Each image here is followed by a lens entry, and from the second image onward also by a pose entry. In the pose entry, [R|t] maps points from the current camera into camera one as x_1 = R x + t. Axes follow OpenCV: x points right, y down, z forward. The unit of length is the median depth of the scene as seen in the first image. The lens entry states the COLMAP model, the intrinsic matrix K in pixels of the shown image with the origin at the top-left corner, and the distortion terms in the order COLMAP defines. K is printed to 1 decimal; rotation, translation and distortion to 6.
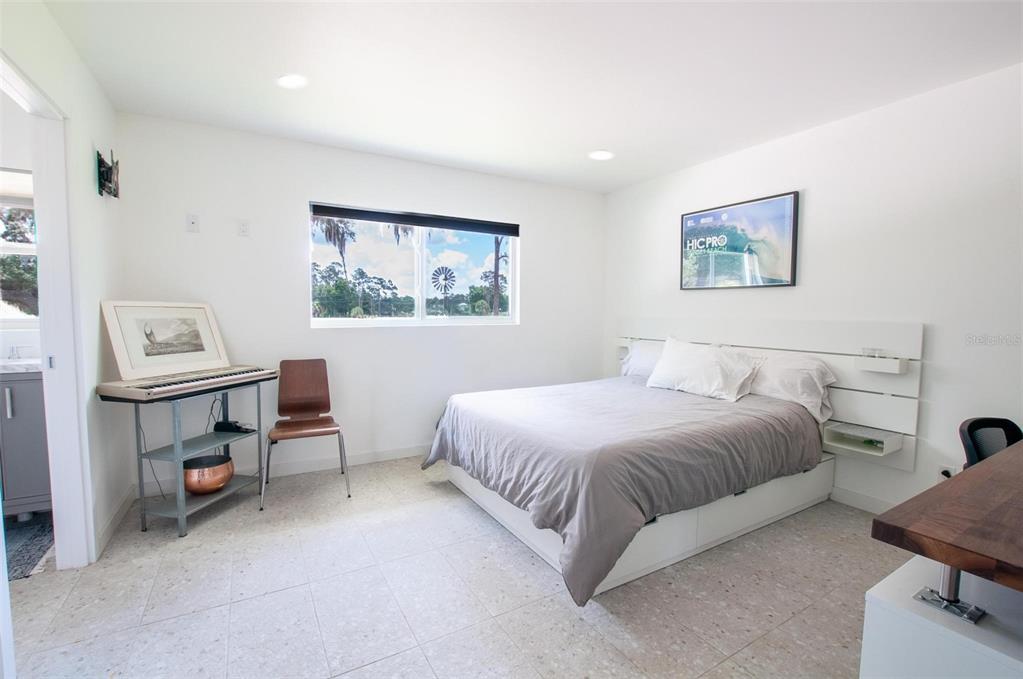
lens RADIAL K [[452.7, 0, 508.8], [0, 452.7, 340.7], [0, 0, 1]] dist [-0.000723, -0.000020]
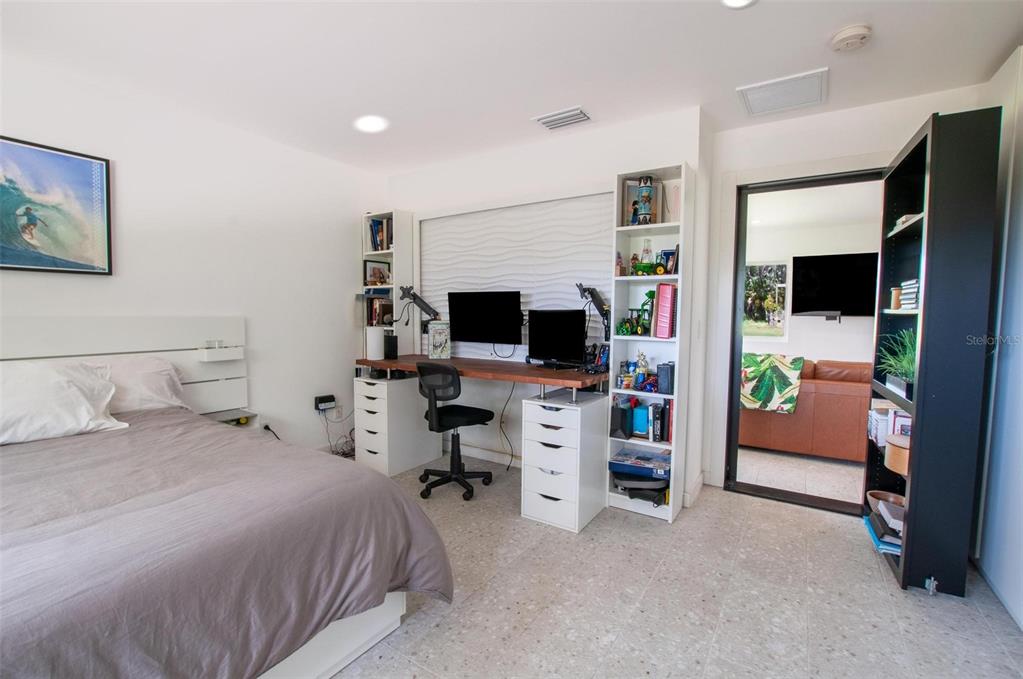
lens RADIAL K [[452.7, 0, 509.1], [0, 452.7, 339.6], [0, 0, 1]] dist [-0.000723, -0.000020]
pose [[-0.425282, -0.065957, 0.902655, -0.429818], [0.046588, 0.994424, 0.094612, -0.048952], [-0.903861, 0.082289, -0.419837, 0.699680]]
